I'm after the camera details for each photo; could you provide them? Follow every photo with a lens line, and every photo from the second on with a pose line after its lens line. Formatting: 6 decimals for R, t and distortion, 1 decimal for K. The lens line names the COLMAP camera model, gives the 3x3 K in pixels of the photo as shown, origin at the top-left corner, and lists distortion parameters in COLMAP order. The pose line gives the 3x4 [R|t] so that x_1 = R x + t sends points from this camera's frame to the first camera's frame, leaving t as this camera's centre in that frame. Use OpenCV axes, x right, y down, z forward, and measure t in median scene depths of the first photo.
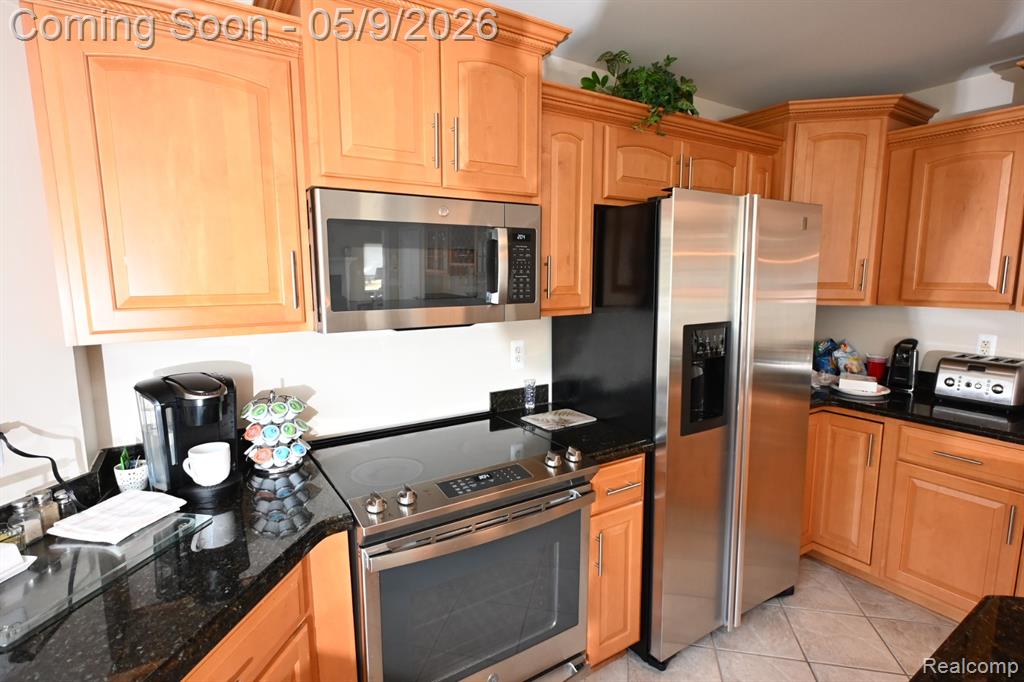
lens RADIAL K [[517.0, 0, 512.6], [0, 517.0, 343.7], [0, 0, 1]] dist [0.000185, -0.000407]
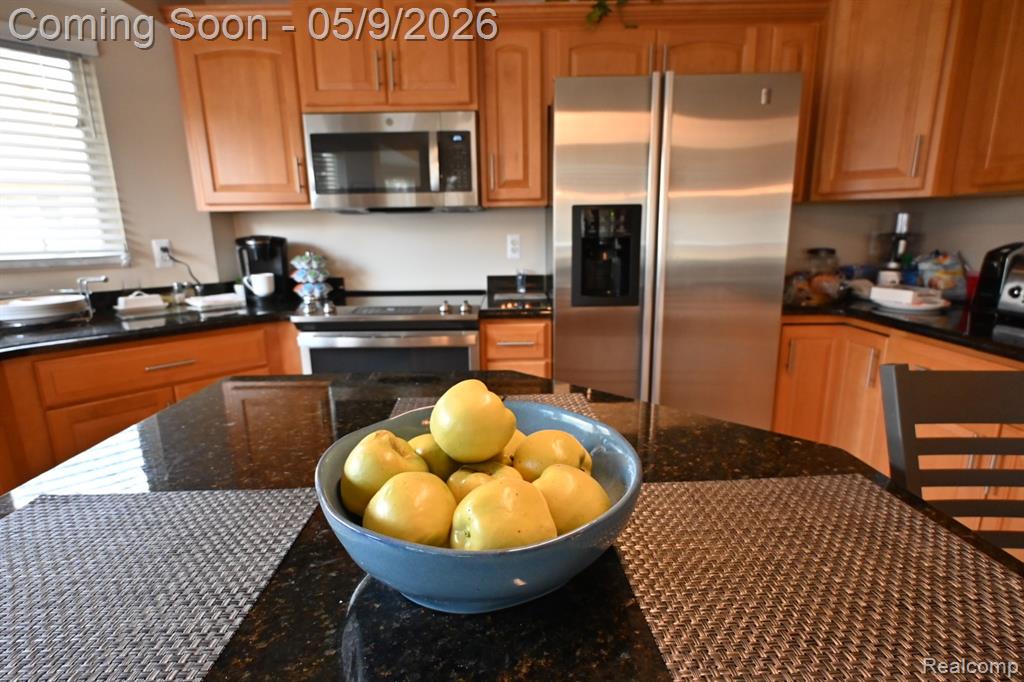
lens RADIAL K [[517.0, 0, 512.6], [0, 517.0, 343.7], [0, 0, 1]] dist [0.000185, -0.000407]
pose [[0.837966, 0.108099, -0.534909, 0.687976], [-0.064880, 0.992967, 0.099028, 0.128727], [0.541852, -0.048277, 0.839086, -0.019392]]
